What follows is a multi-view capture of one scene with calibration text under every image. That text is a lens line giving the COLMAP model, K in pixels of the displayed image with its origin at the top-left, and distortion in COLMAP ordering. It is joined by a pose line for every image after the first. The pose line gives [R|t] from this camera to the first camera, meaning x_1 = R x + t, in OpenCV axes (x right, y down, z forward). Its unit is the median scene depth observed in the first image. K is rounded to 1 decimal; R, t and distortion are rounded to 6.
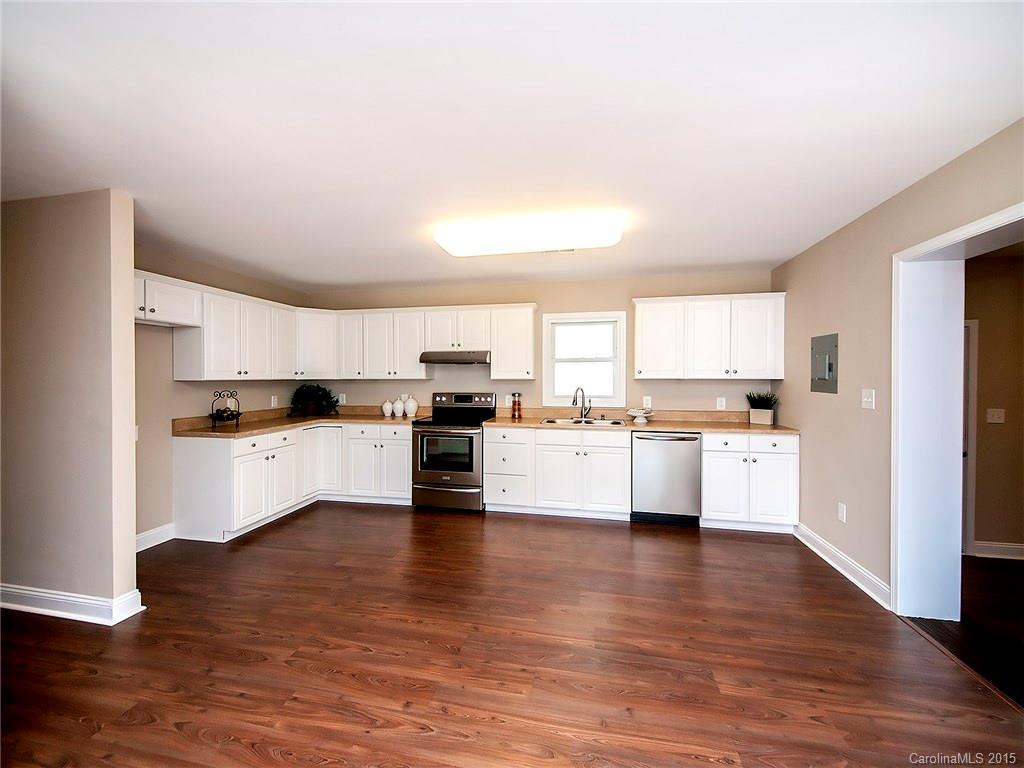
lens RADIAL K [[417.1, 0, 512.6], [0, 417.1, 382.8], [0, 0, 1]] dist [0.000956, -0.000185]
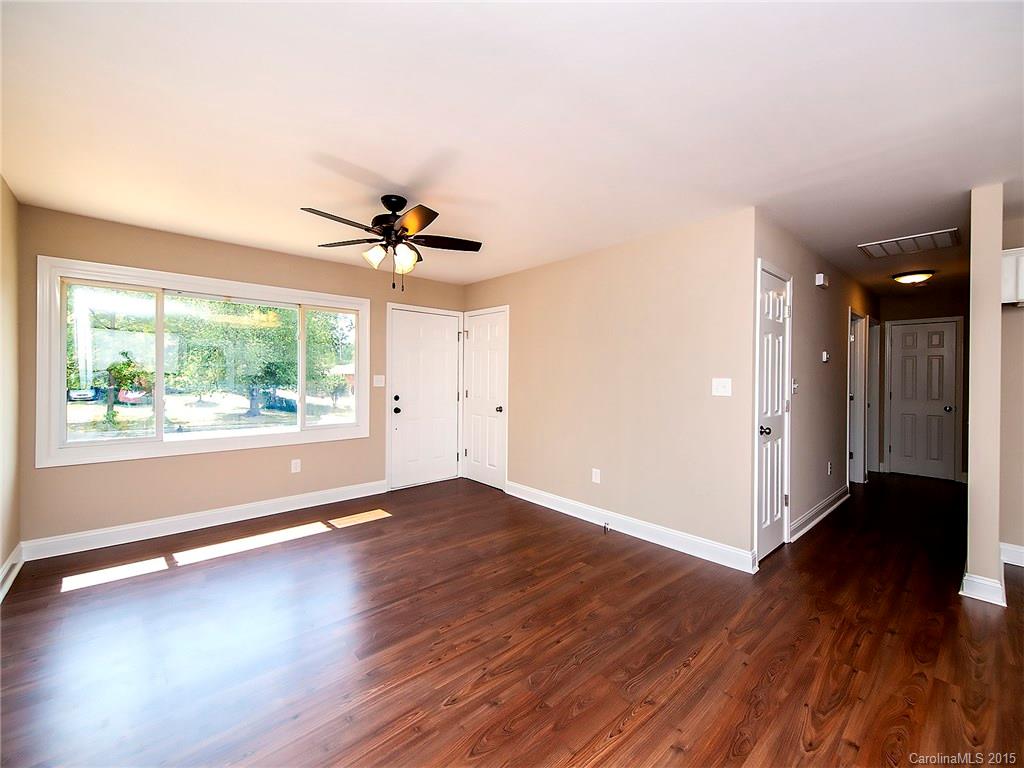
lens RADIAL K [[417.1, 0, 512.9], [0, 417.1, 387.4], [0, 0, 1]] dist [0.000956, -0.000185]
pose [[-0.627096, 0.006875, -0.778912, 0.854541], [0.003342, 0.999976, 0.006136, 0.021888], [0.778935, 0.001244, -0.627103, 0.990208]]
